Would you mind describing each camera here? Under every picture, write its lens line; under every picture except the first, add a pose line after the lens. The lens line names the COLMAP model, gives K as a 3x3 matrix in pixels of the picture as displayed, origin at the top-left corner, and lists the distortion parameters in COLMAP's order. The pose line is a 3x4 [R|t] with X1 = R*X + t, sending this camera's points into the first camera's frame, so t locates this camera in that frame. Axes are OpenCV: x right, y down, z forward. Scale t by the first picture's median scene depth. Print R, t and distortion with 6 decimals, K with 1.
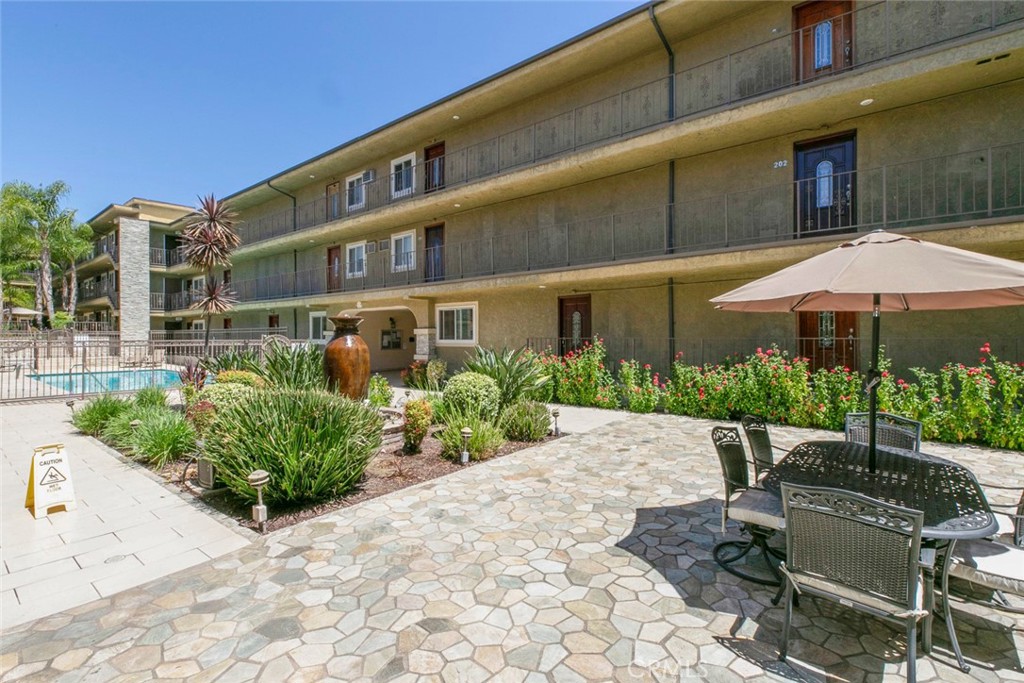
lens RADIAL K [[467.8, 0, 513.1], [0, 467.8, 334.5], [0, 0, 1]] dist [0.002807, 0.001376]
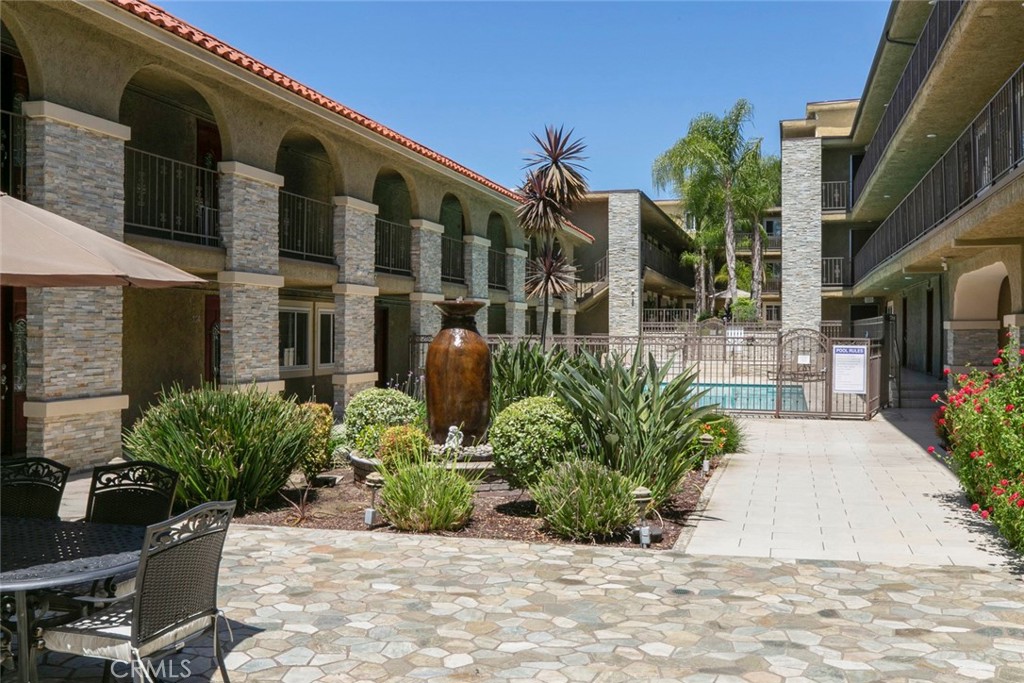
lens RADIAL K [[1007.9, 0, 514.3], [0, 1007.9, 344.1], [0, 0, 1]] dist [-0.004183, 0.000000]
pose [[0.400252, 0.014139, -0.916296, 0.247573], [0.001543, 0.999869, 0.016102, -0.000019], [0.916404, -0.007859, 0.400178, 0.123200]]
